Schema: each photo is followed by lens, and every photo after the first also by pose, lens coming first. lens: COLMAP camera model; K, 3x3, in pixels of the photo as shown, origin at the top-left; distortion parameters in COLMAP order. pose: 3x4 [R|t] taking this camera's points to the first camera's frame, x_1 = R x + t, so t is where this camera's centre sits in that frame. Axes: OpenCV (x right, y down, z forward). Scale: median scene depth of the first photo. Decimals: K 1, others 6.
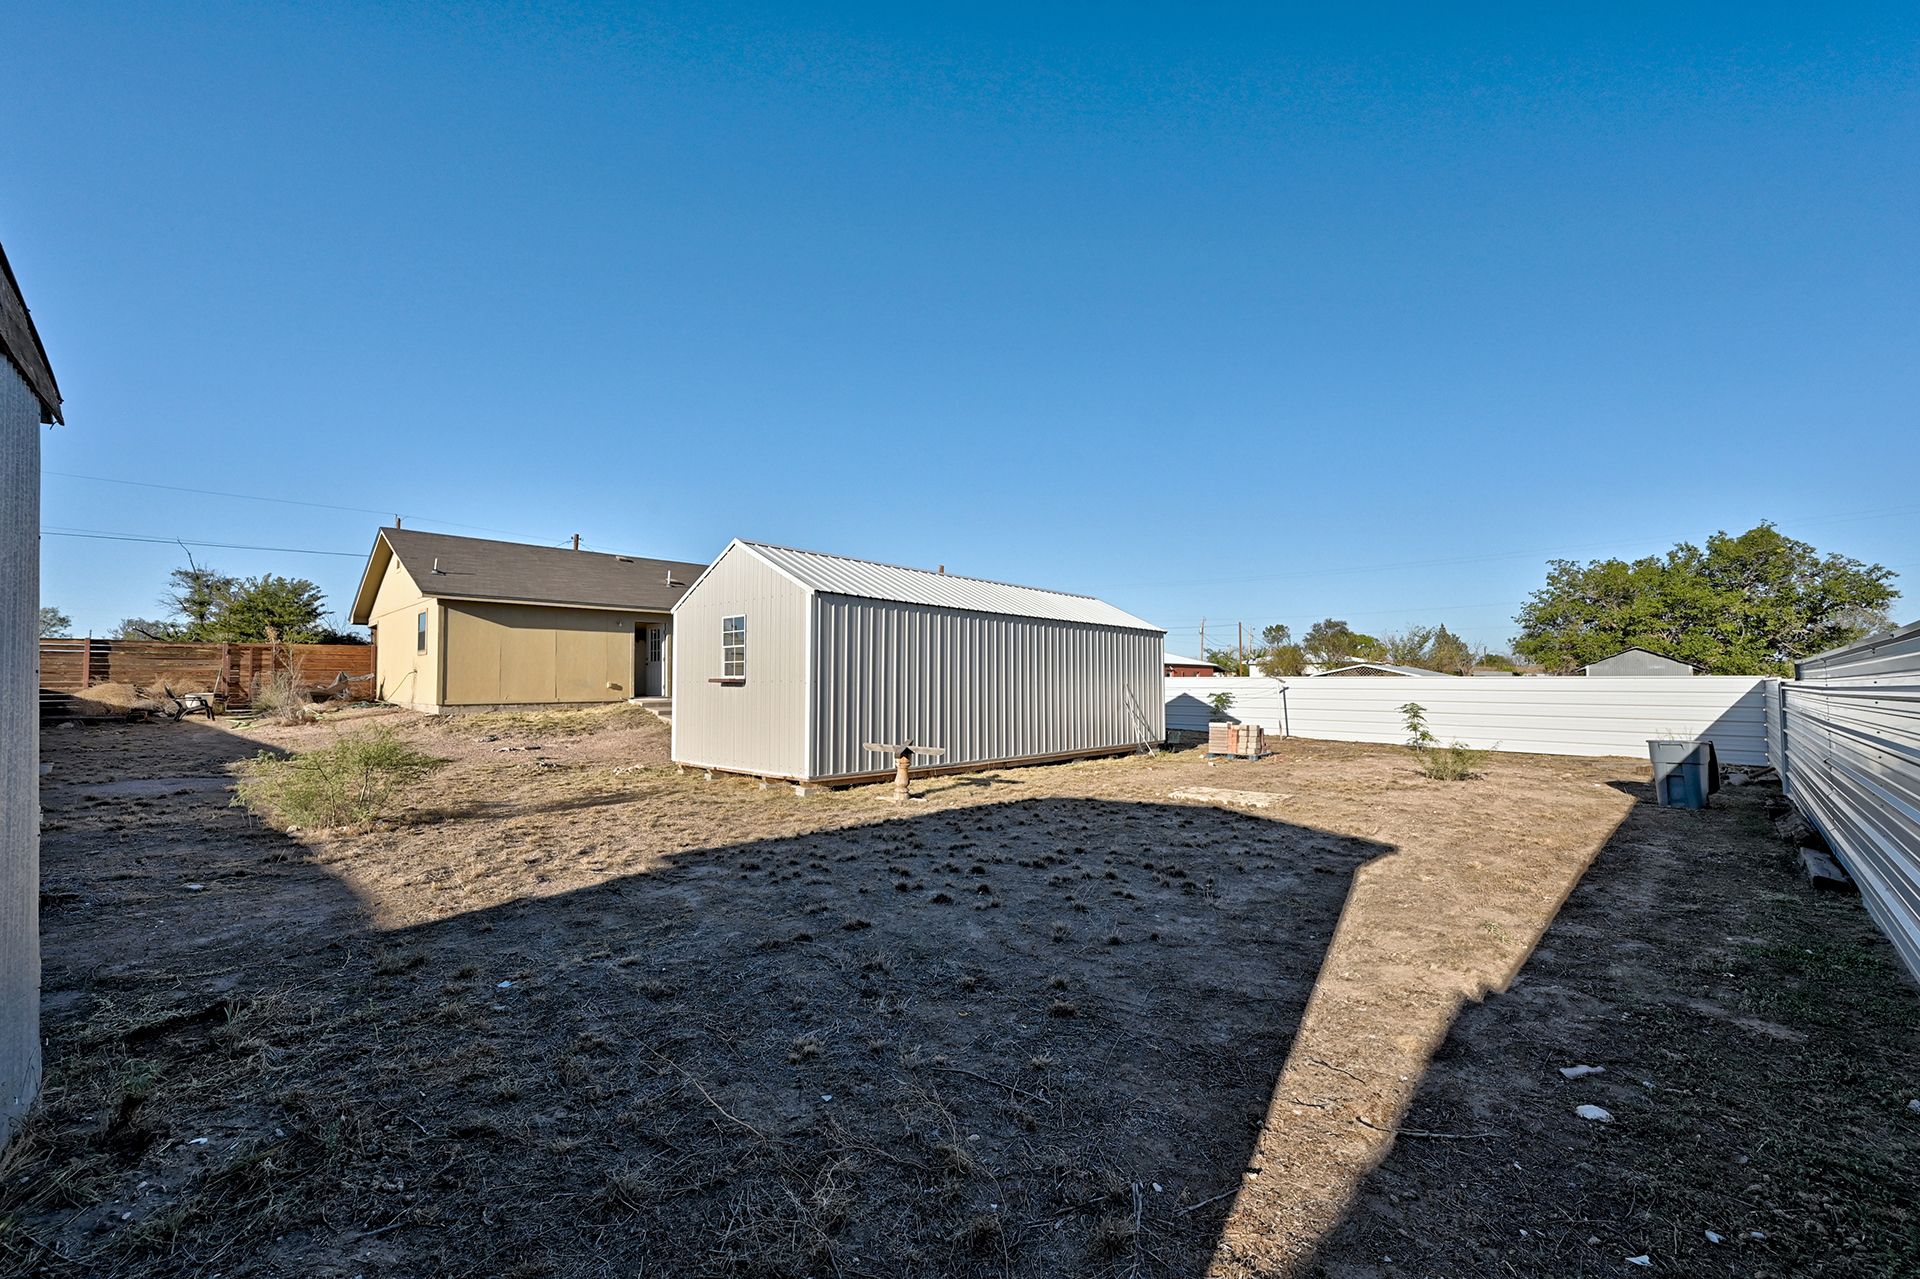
lens RADIAL K [[767.8, 0, 950.7], [0, 767.8, 651.6], [0, 0, 1]] dist [0.000631, 0.000080]
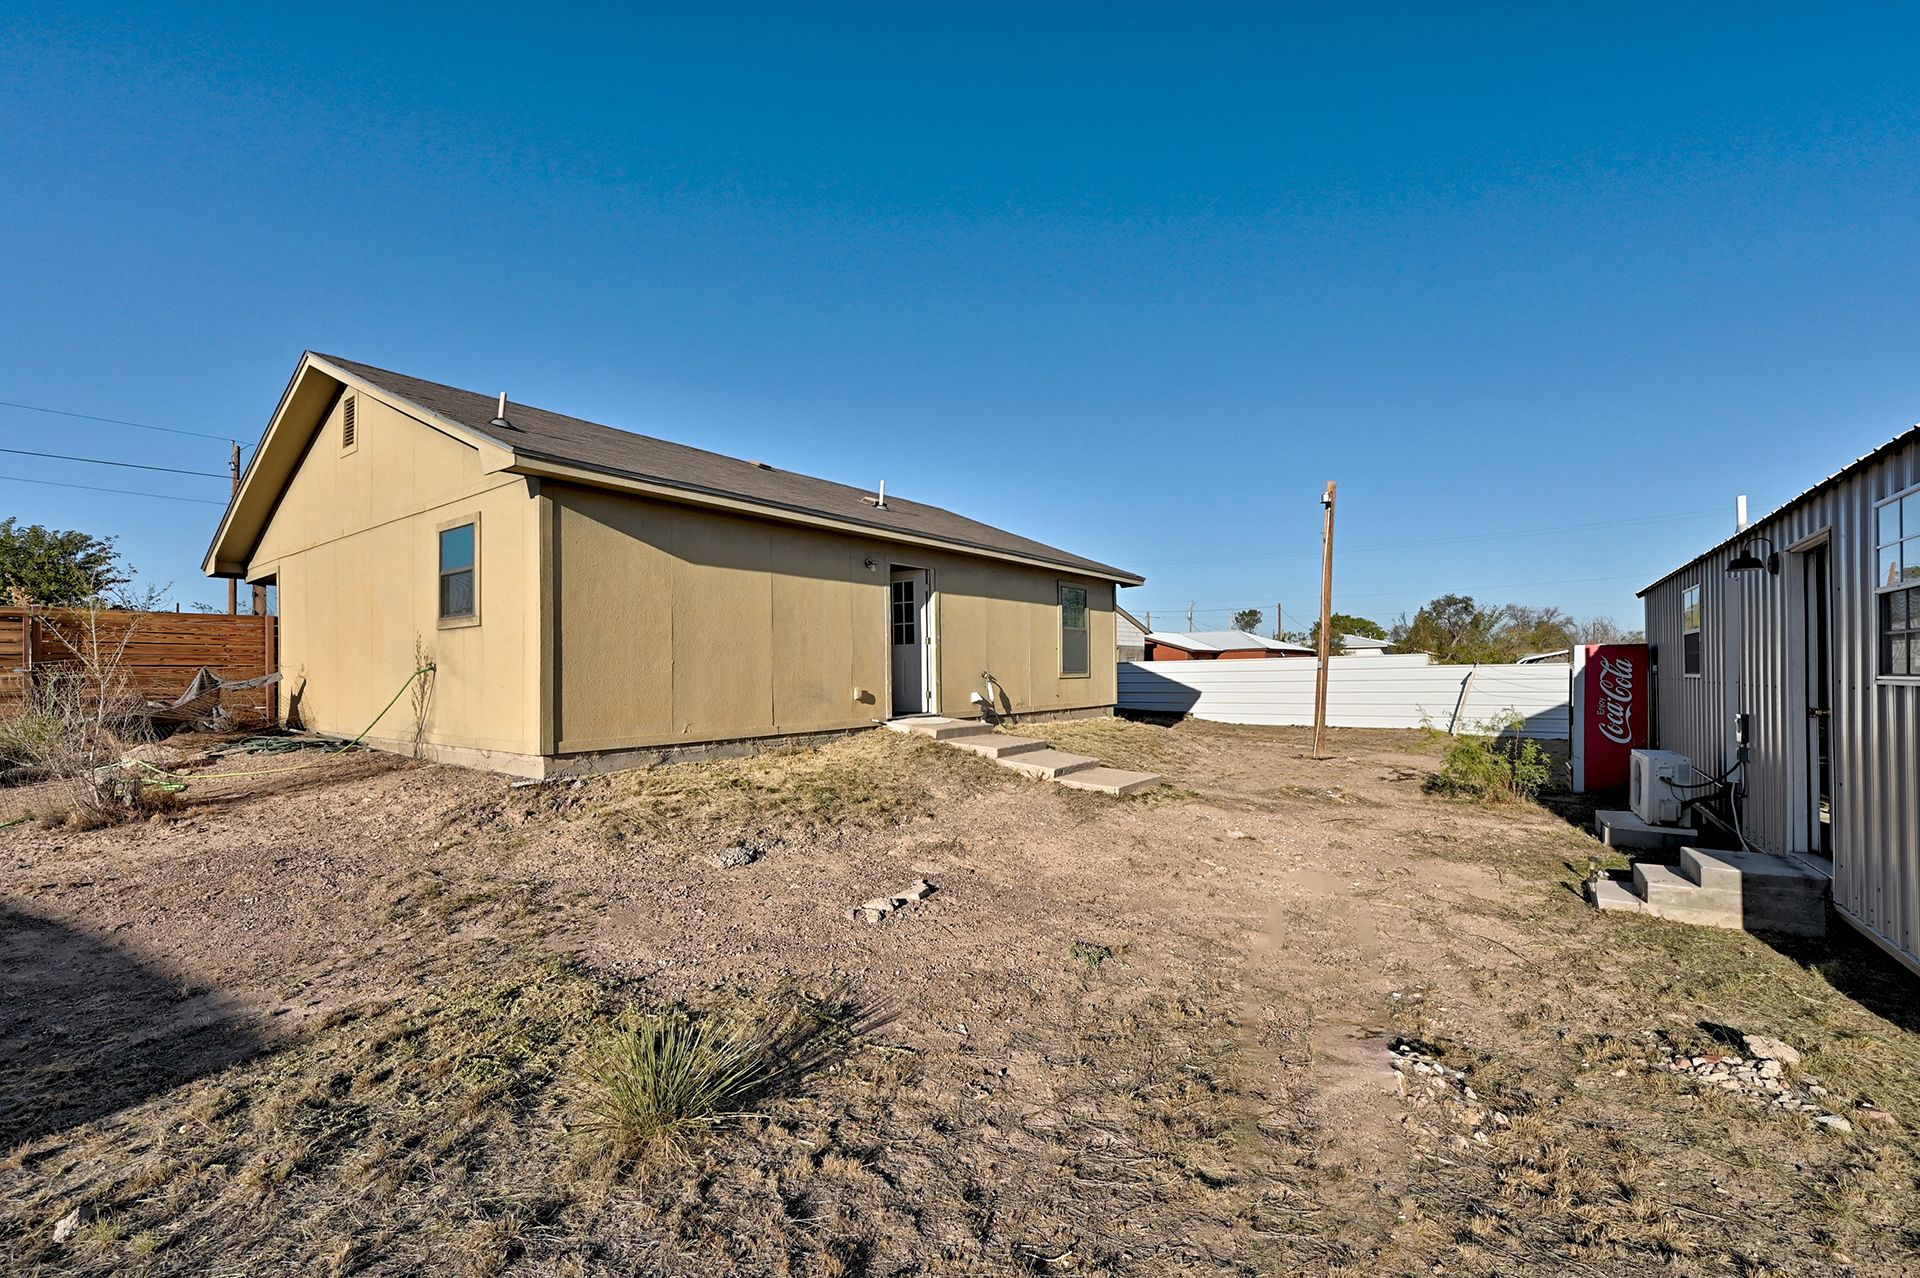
lens RADIAL K [[784.2, 0, 955.2], [0, 784.2, 660.3], [0, 0, 1]] dist [-0.000148, 0.006443]
pose [[0.989843, -0.007373, 0.141972, -0.445193], [0.003799, 0.999669, 0.025431, 0.010424], [-0.142112, -0.024633, 0.989544, 0.500791]]
